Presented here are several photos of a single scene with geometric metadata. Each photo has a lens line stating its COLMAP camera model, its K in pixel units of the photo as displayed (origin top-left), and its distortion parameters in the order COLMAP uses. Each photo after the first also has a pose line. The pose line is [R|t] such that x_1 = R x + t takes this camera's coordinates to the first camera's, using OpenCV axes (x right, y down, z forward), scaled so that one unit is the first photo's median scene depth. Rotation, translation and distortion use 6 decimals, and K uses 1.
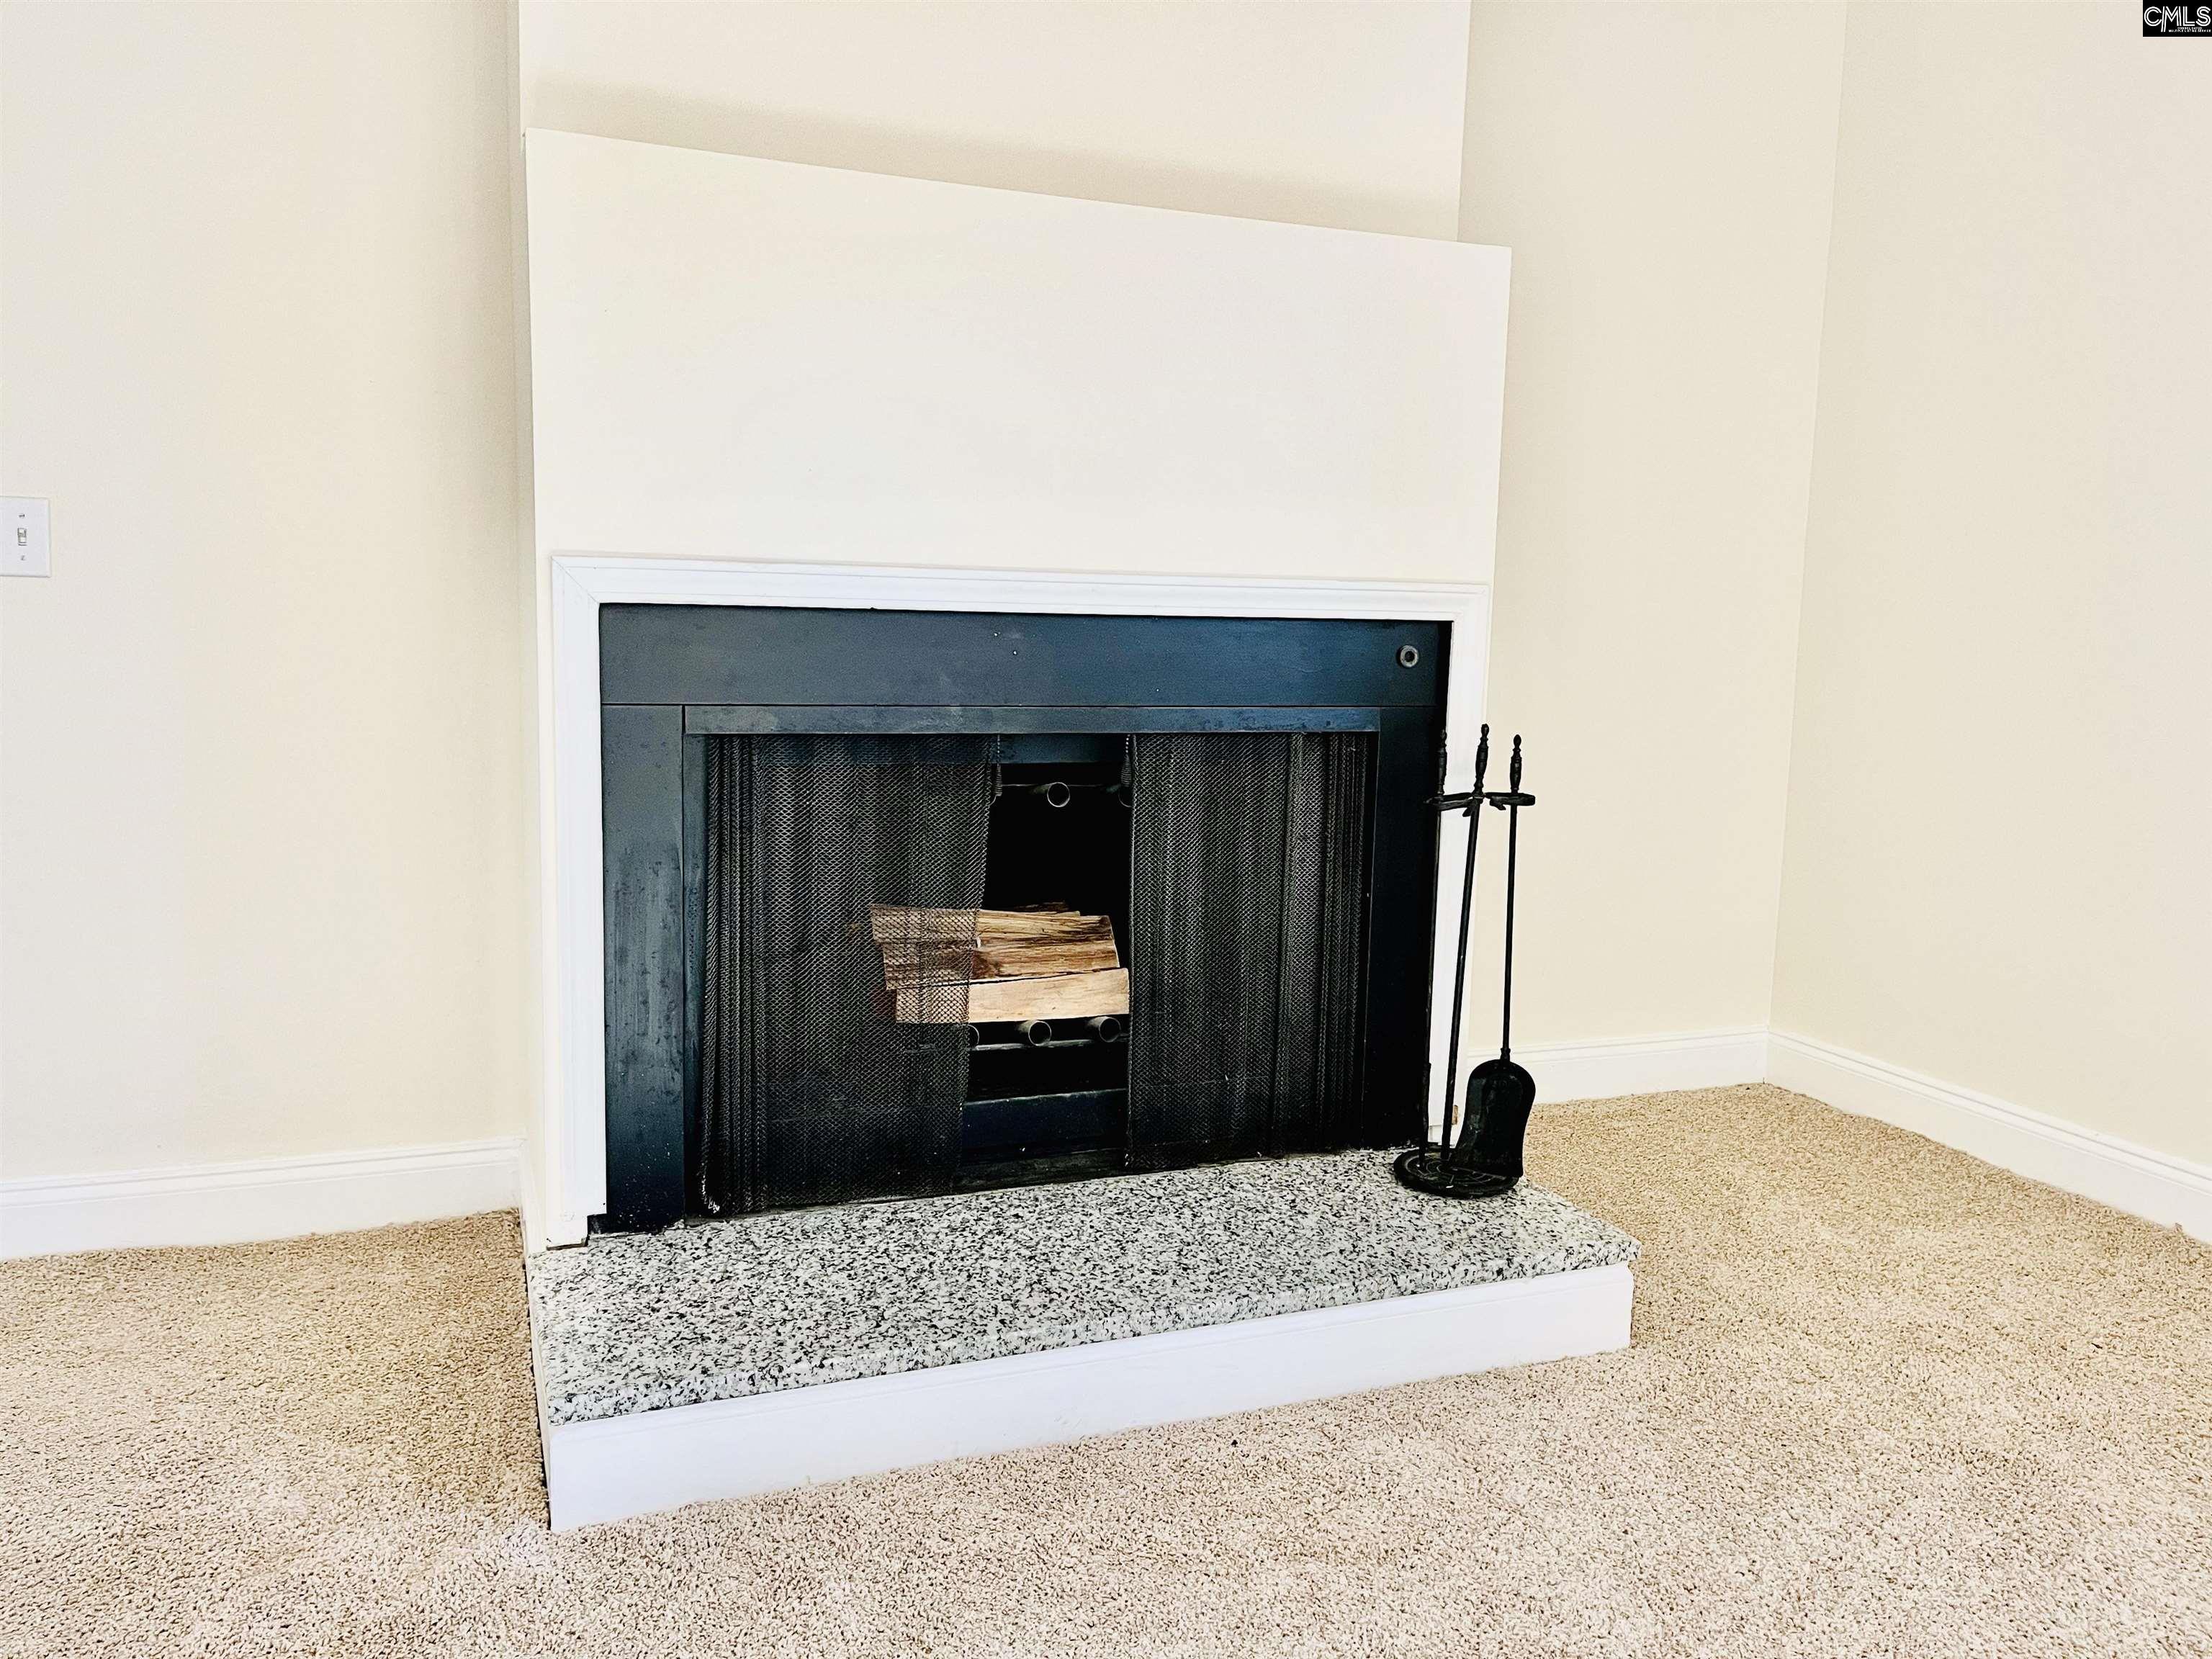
lens RADIAL K [[1641.6, 0, 1106.0], [0, 1641.6, 829.5], [0, 0, 1]] dist [0.032577, -0.003706]
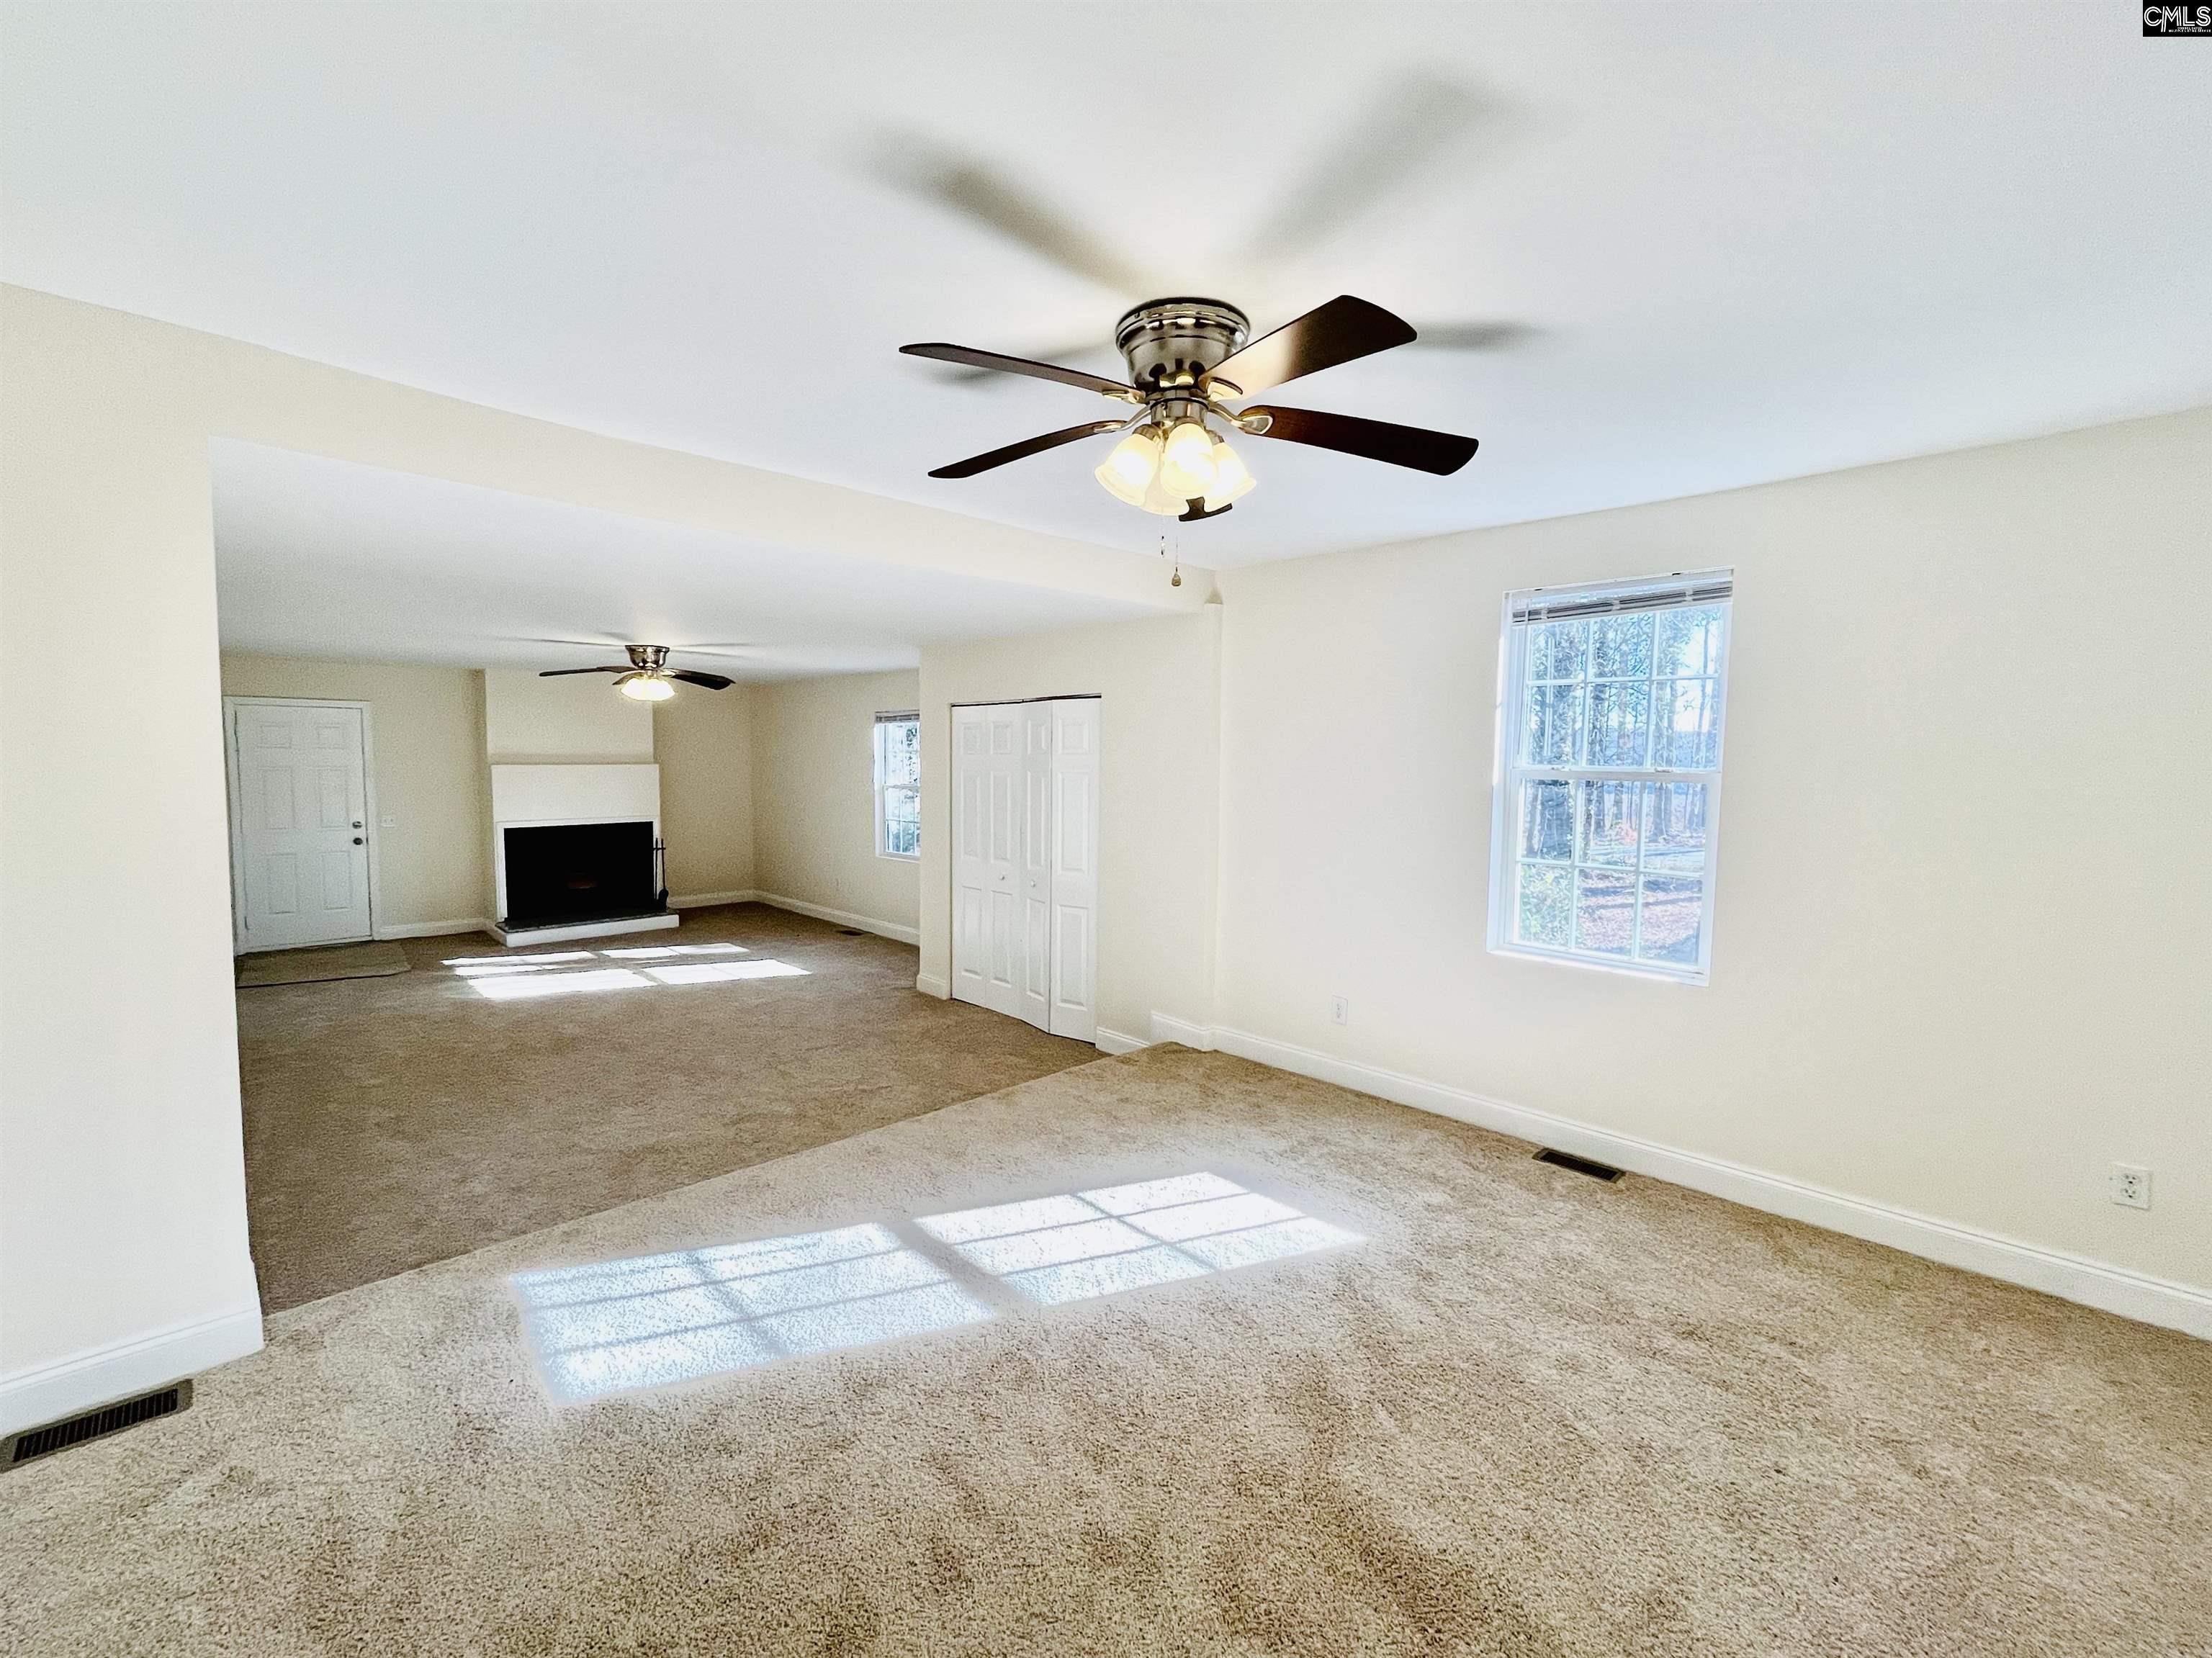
lens RADIAL K [[898.1, 0, 1104.3], [0, 898.1, 820.2], [0, 0, 1]] dist [-0.024677, 0.000045]
pose [[0.915532, -0.047670, 0.399411, 0.488130], [0.079261, 0.994865, -0.062943, 0.254711], [-0.394359, 0.089284, 0.914609, -3.241121]]
